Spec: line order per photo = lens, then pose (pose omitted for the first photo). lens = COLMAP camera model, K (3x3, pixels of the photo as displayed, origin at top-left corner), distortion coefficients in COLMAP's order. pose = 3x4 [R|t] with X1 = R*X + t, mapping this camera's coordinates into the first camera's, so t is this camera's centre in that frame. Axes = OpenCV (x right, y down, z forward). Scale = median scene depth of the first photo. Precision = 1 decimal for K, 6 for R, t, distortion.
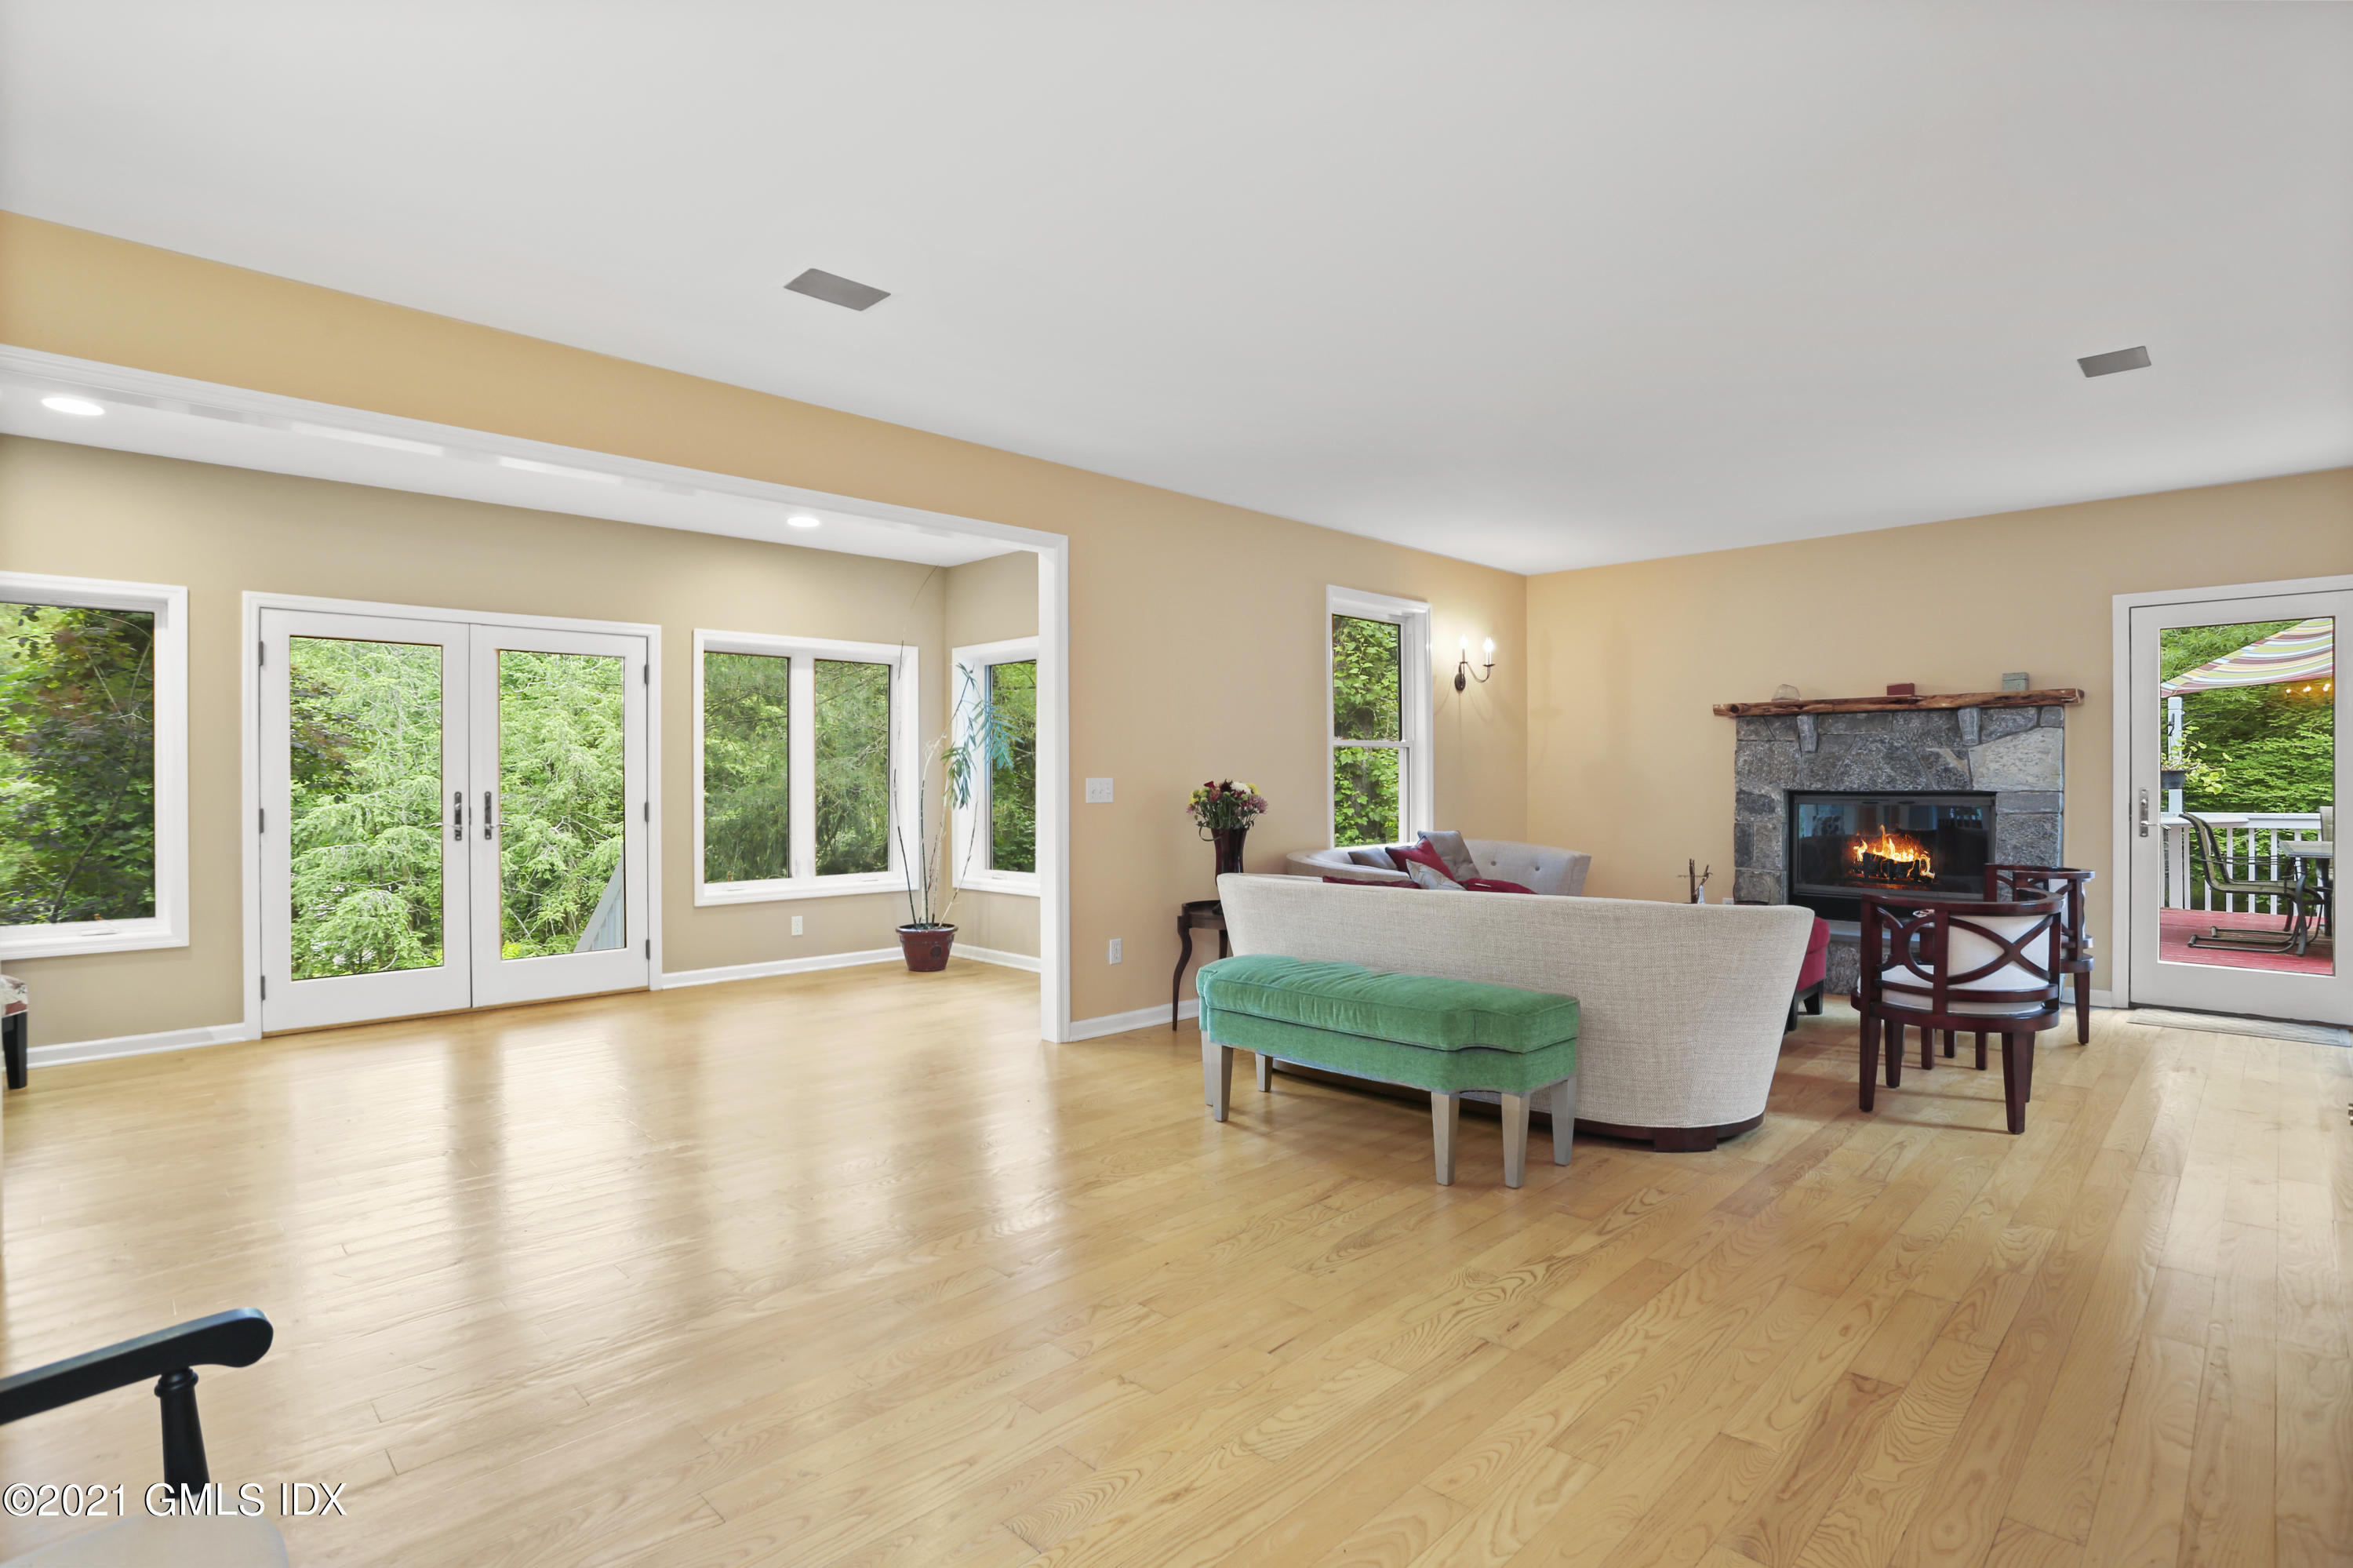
lens RADIAL K [[1160.0, 0, 1173.0], [0, 1160.0, 777.2], [0, 0, 1]] dist [-0.076868, 0.038957]
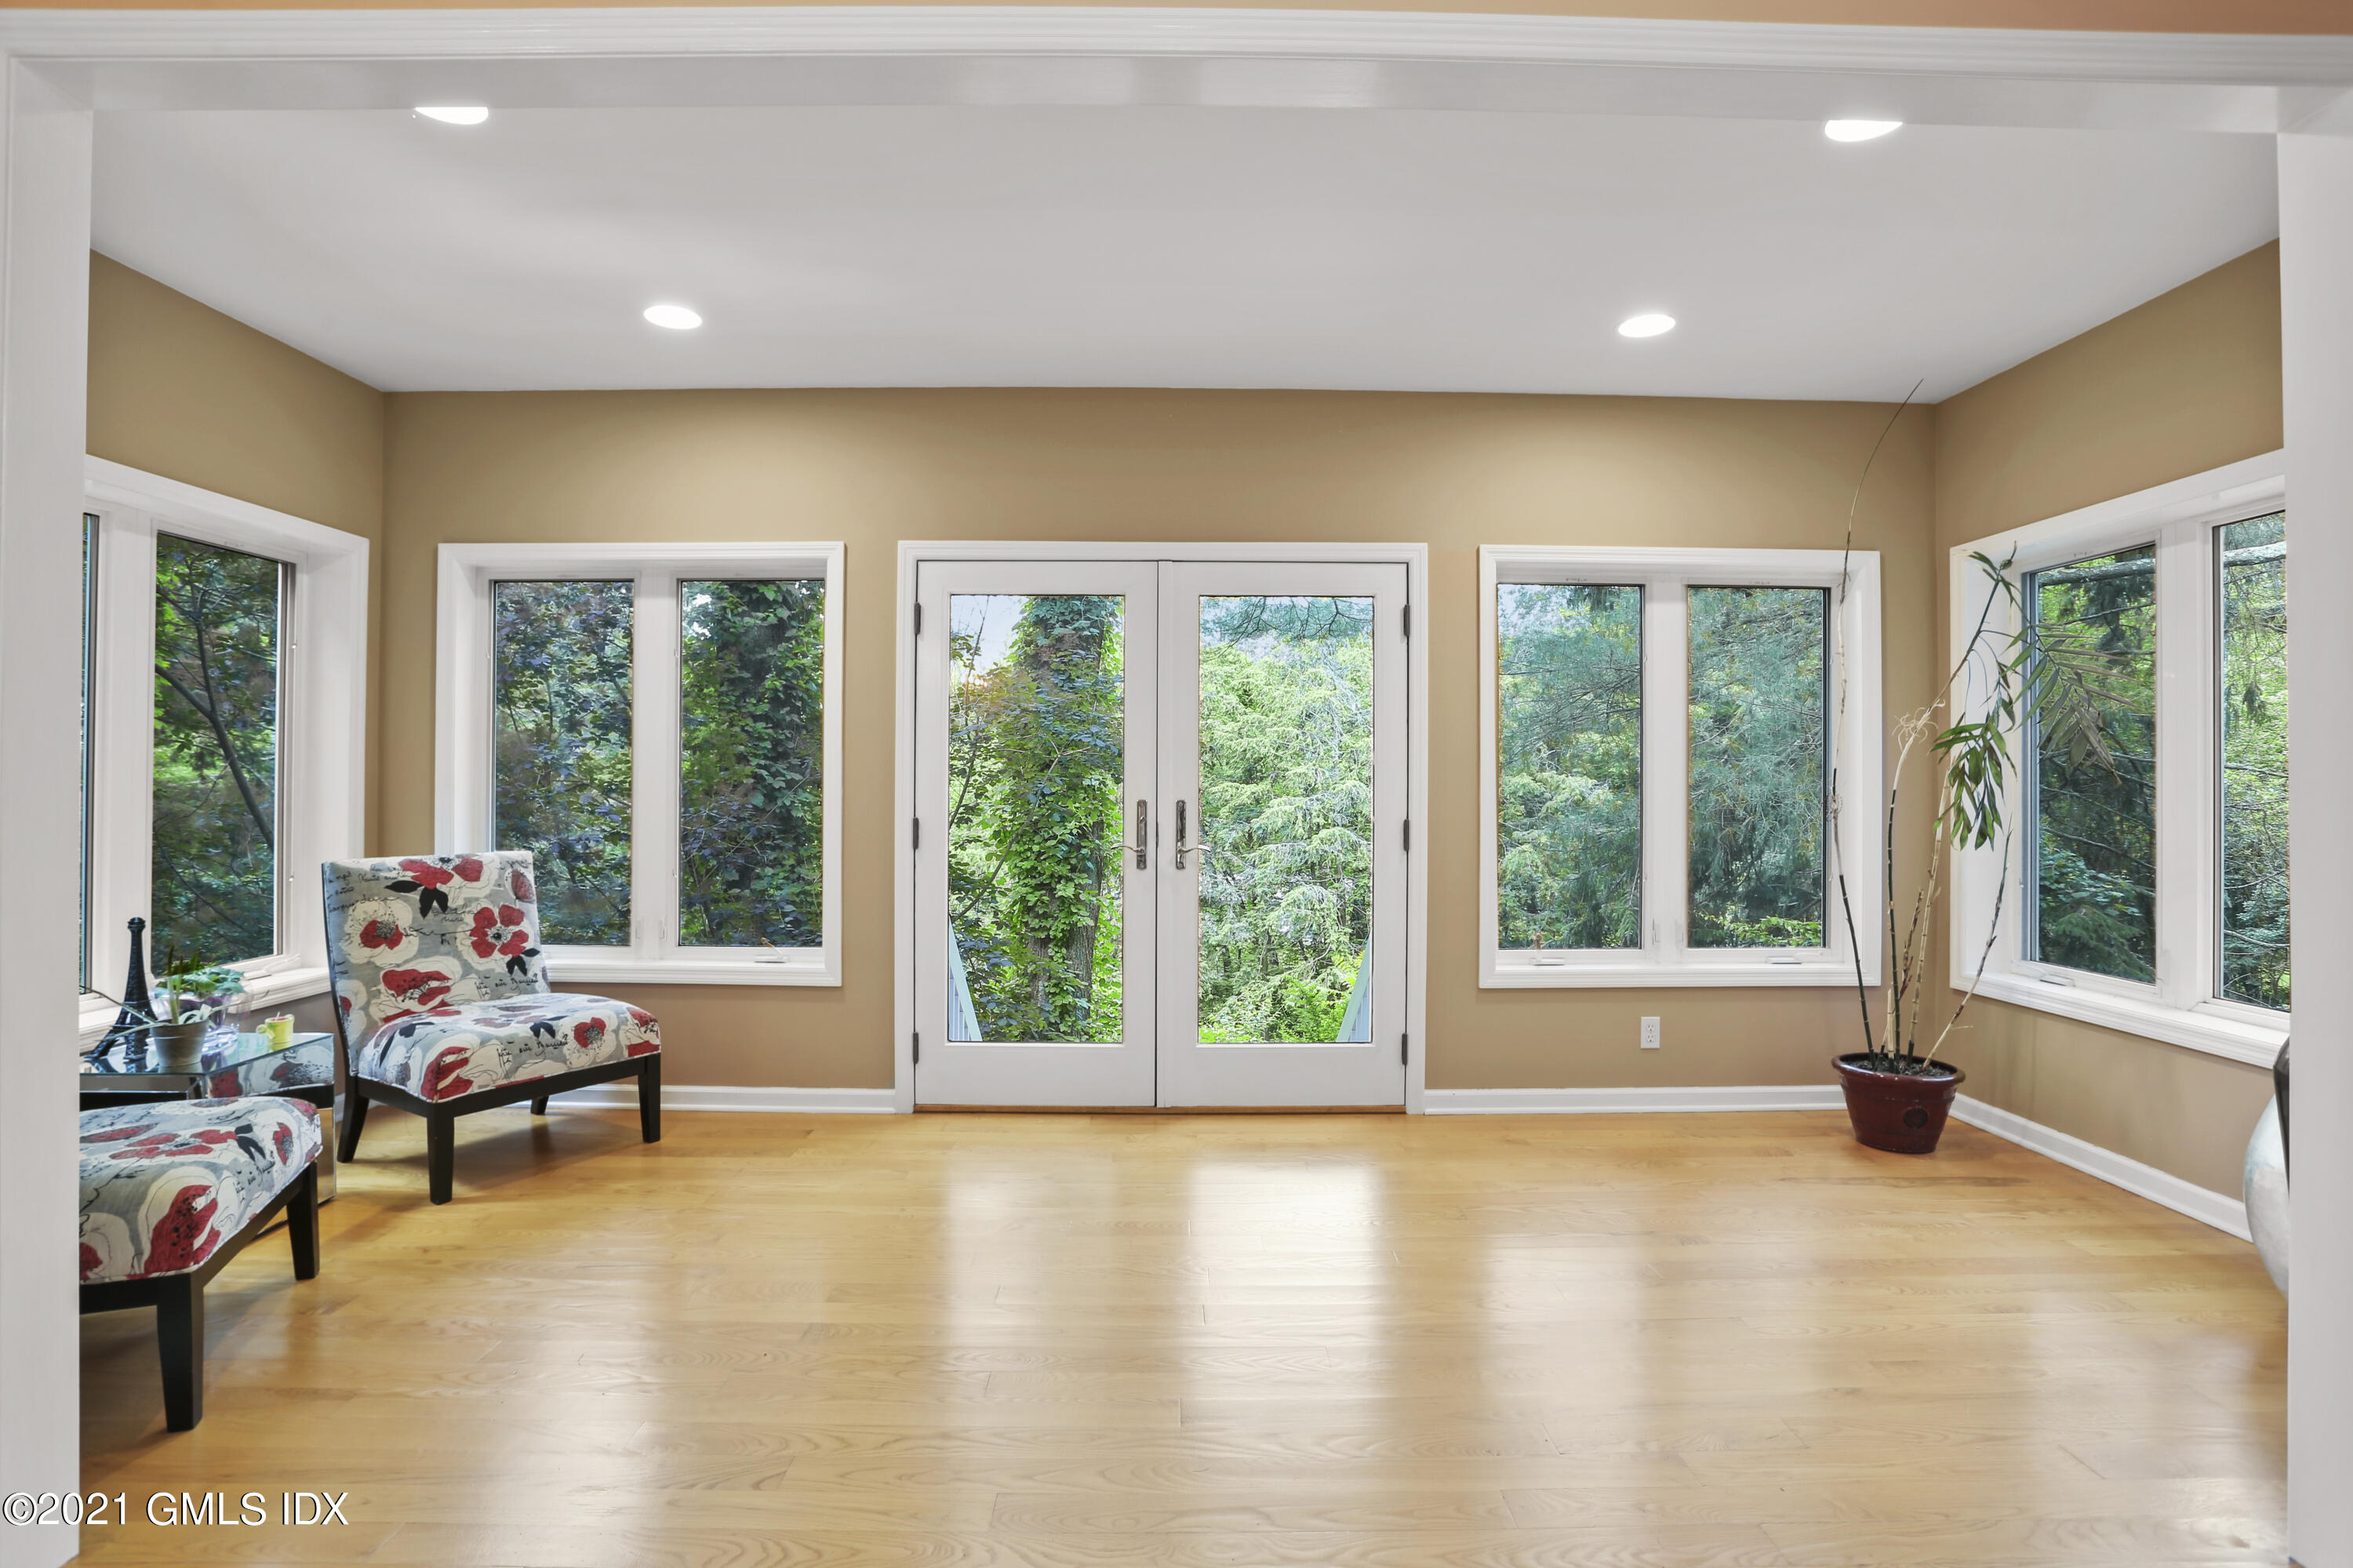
lens RADIAL K [[1160.0, 0, 1173.0], [0, 1160.0, 777.2], [0, 0, 1]] dist [-0.076868, 0.038957]
pose [[0.717629, 0.002524, -0.696422, -0.091234], [-0.007110, 0.999968, -0.003702, 0.001180], [0.696390, 0.007609, 0.717623, 0.395108]]
